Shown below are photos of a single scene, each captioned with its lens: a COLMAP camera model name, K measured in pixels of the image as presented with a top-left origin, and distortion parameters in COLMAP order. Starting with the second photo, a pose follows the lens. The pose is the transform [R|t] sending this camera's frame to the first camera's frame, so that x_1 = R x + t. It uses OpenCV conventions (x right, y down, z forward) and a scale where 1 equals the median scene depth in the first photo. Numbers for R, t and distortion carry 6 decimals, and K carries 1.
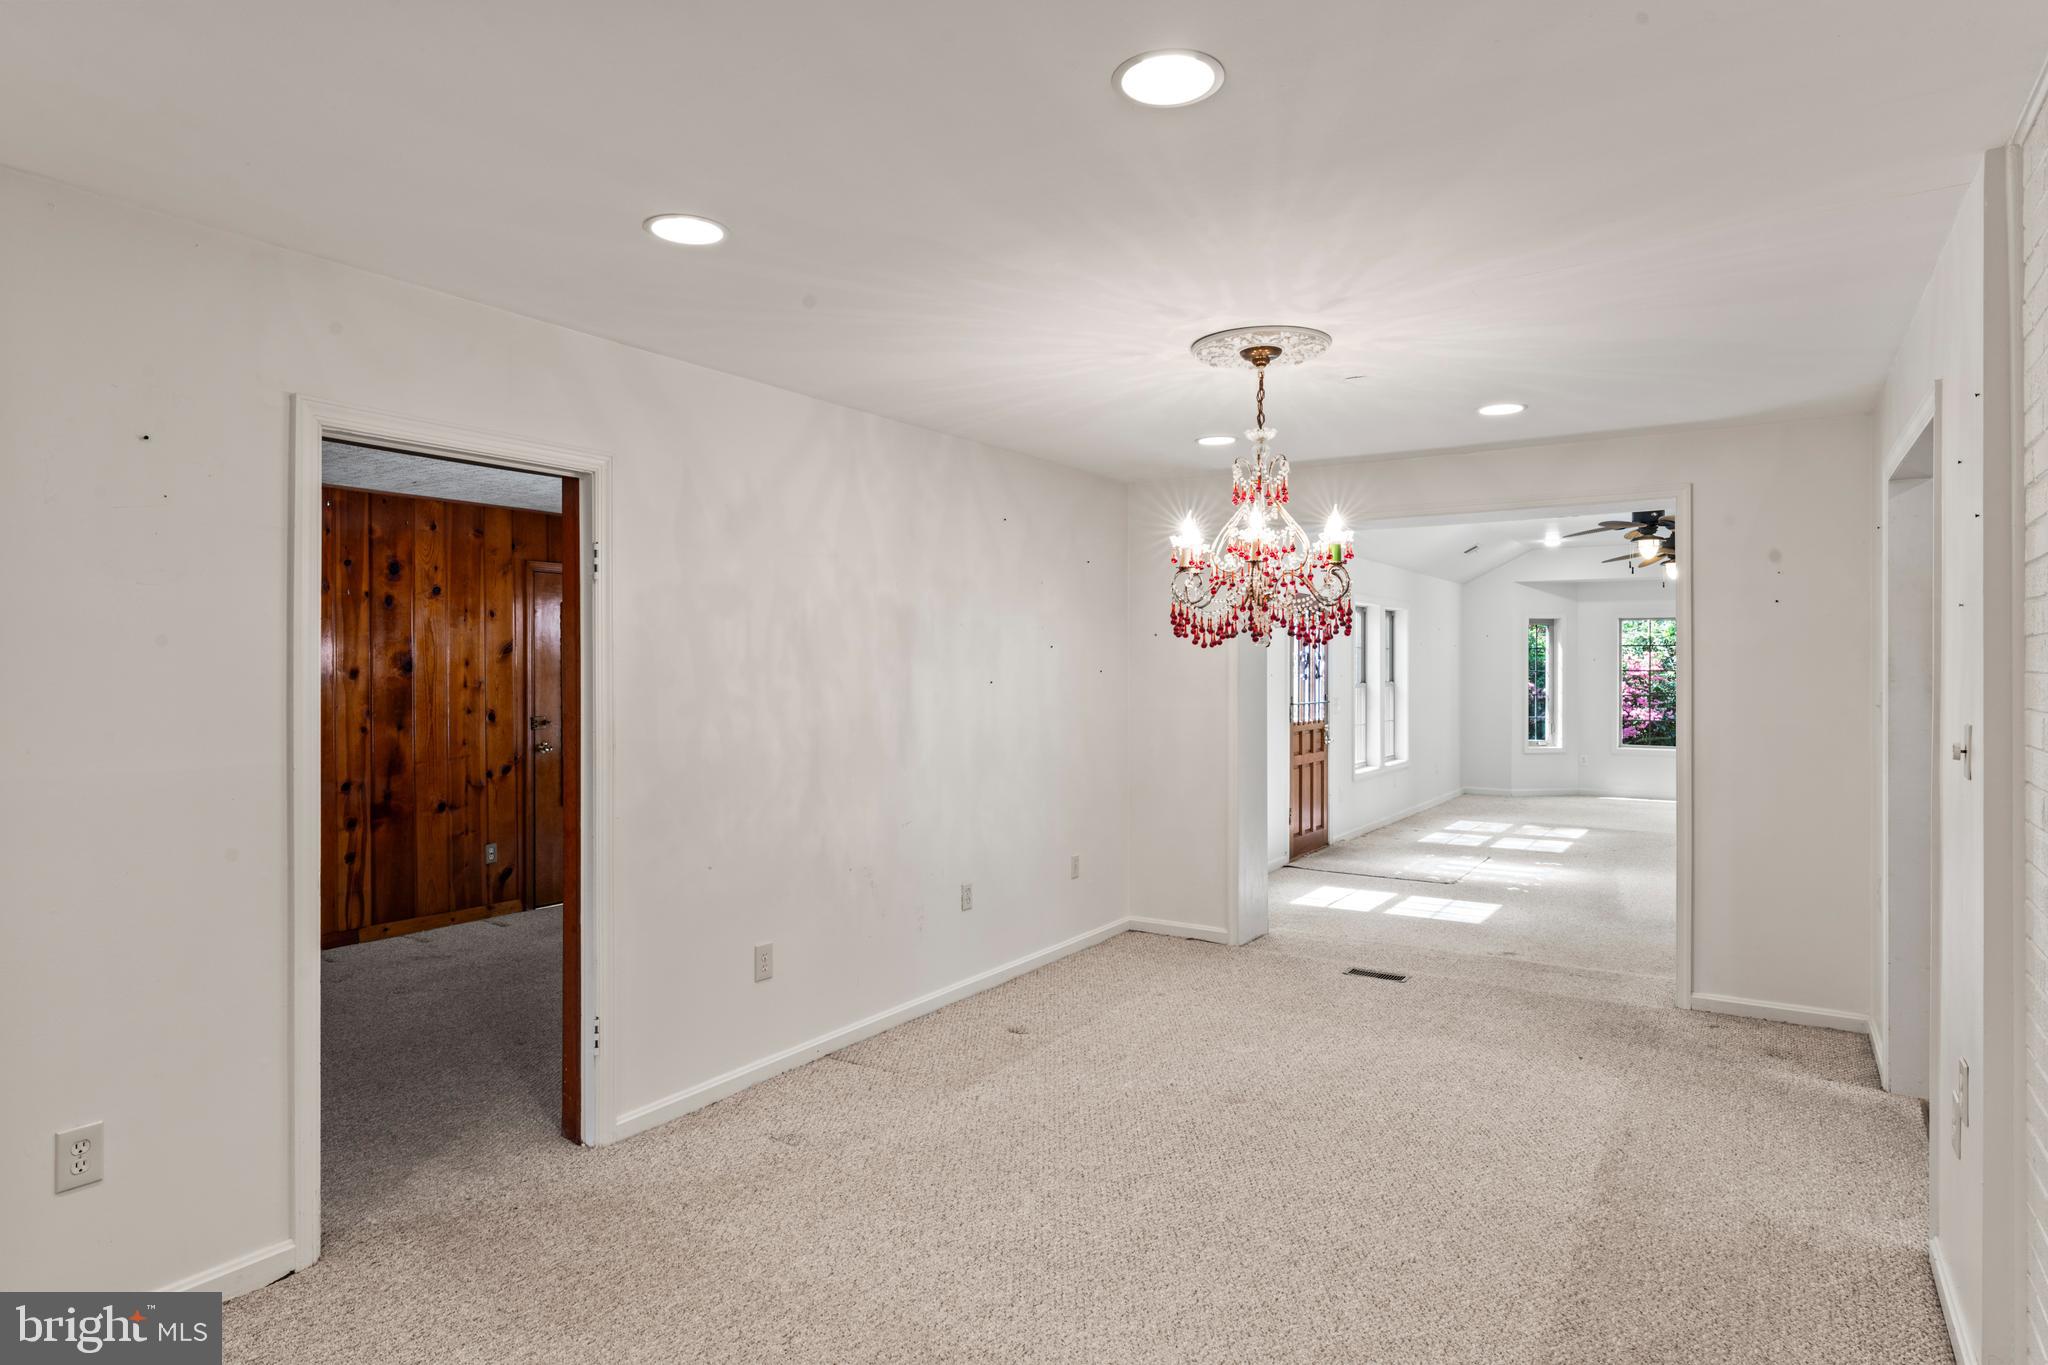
lens RADIAL K [[1169.5, 0, 1025.7], [0, 1169.5, 687.6], [0, 0, 1]] dist [0.004019, 0.000822]
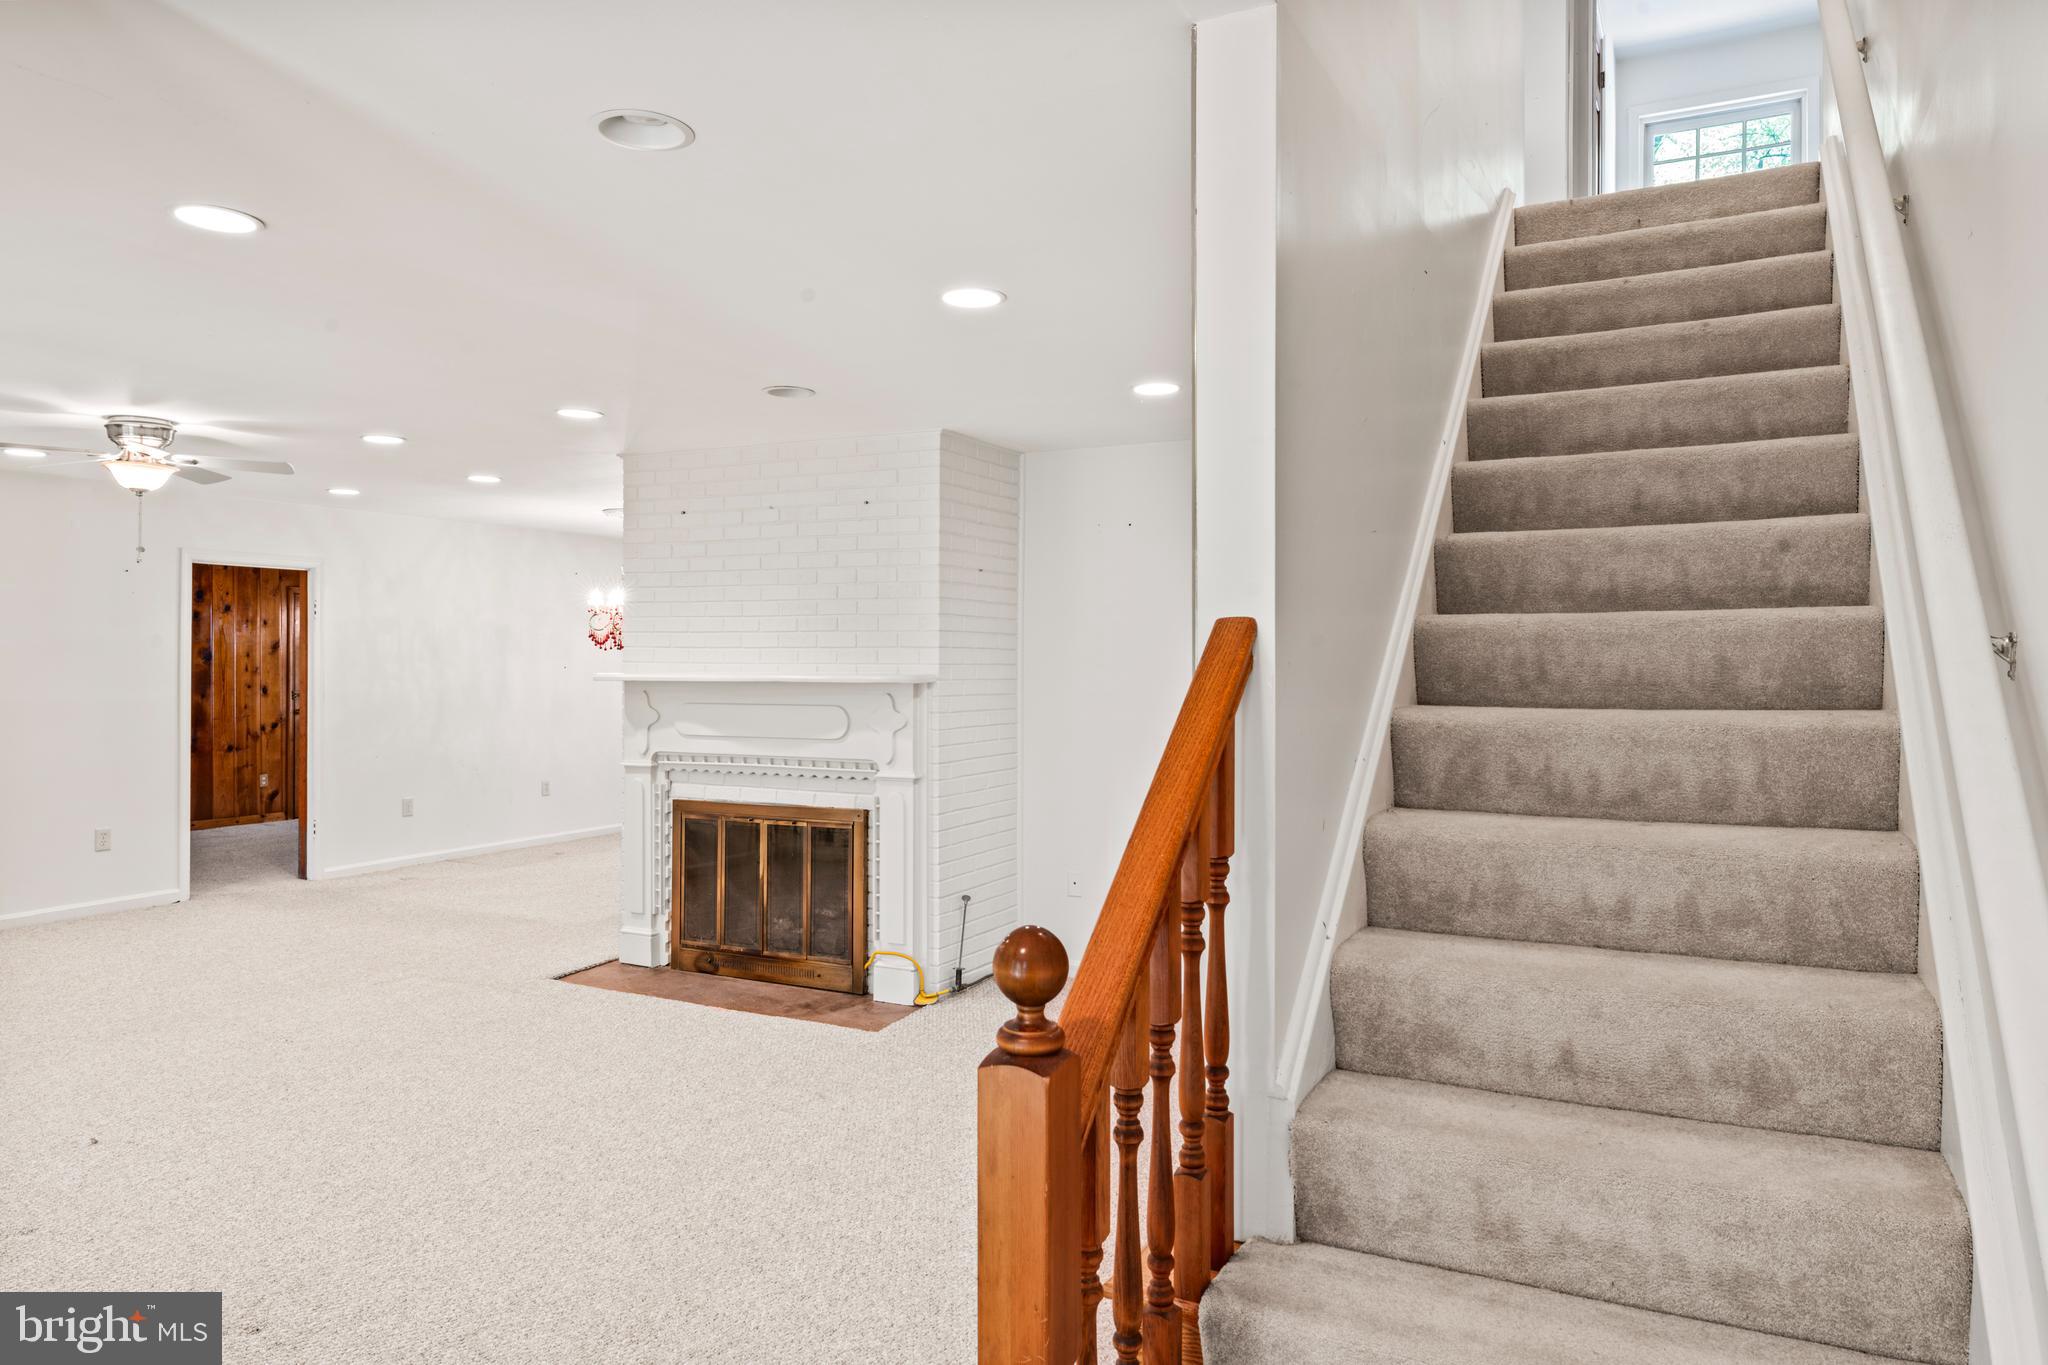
lens RADIAL K [[1304.8, 0, 1021.7], [0, 1304.8, 669.6], [0, 0, 1]] dist [-0.004181, -0.000016]
pose [[0.995241, 0.002453, 0.097417, 0.361208], [-0.001548, 0.999955, -0.009363, 0.012433], [-0.097435, 0.009168, 0.995200, -0.788597]]
